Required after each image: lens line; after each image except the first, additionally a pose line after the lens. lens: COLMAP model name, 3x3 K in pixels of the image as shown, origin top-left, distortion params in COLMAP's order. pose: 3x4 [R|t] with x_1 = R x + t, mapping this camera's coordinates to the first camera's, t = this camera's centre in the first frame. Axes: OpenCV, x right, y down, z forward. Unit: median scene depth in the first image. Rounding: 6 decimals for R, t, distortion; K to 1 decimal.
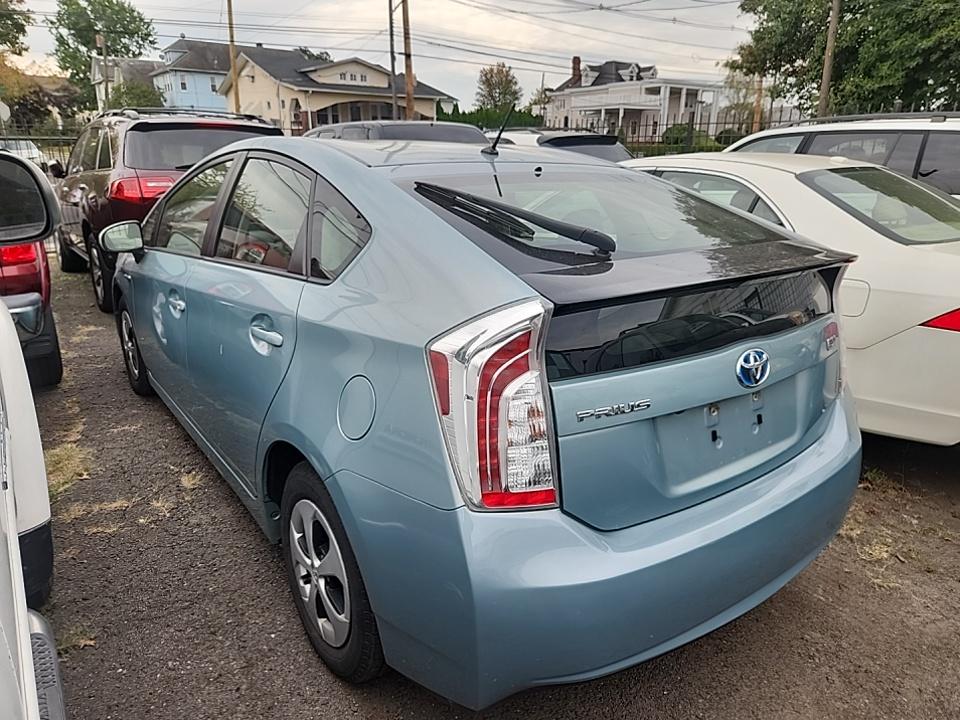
lens RADIAL K [[657.2, 0, 479.8], [0, 657.2, 349.1], [0, 0, 1]] dist [0.054349, -0.046577]
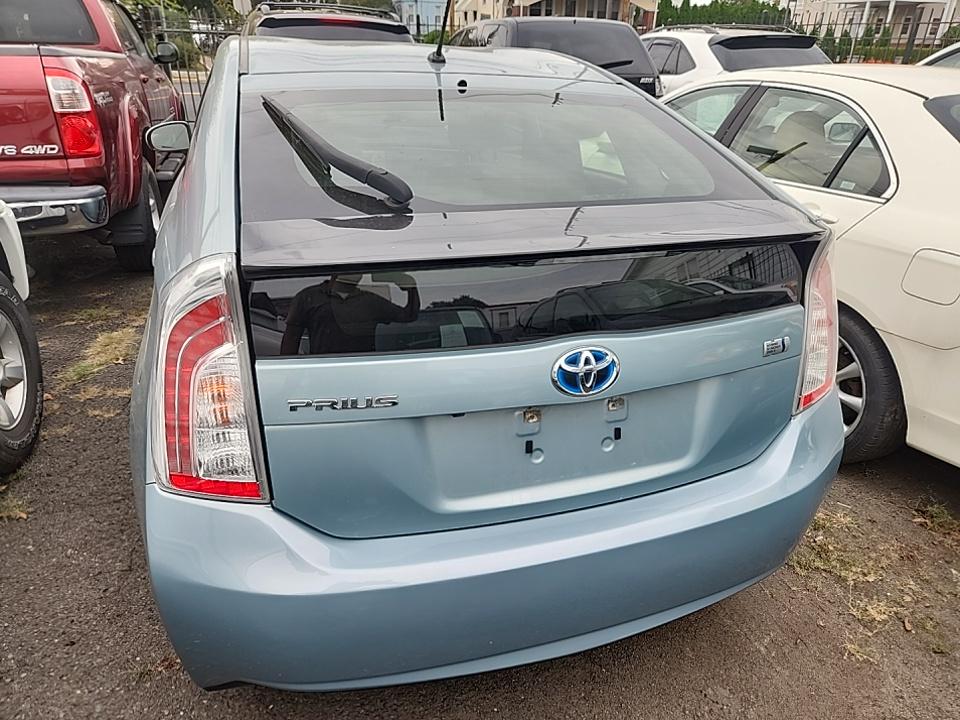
lens RADIAL K [[653.8, 0, 480.0], [0, 653.8, 360.0], [0, 0, 1]] dist [0.061264, -0.050544]
pose [[0.951201, 0.147859, -0.270839, 0.462050], [-0.106734, 0.981198, 0.160808, -0.086176], [0.289524, -0.124053, 0.949098, 0.230245]]
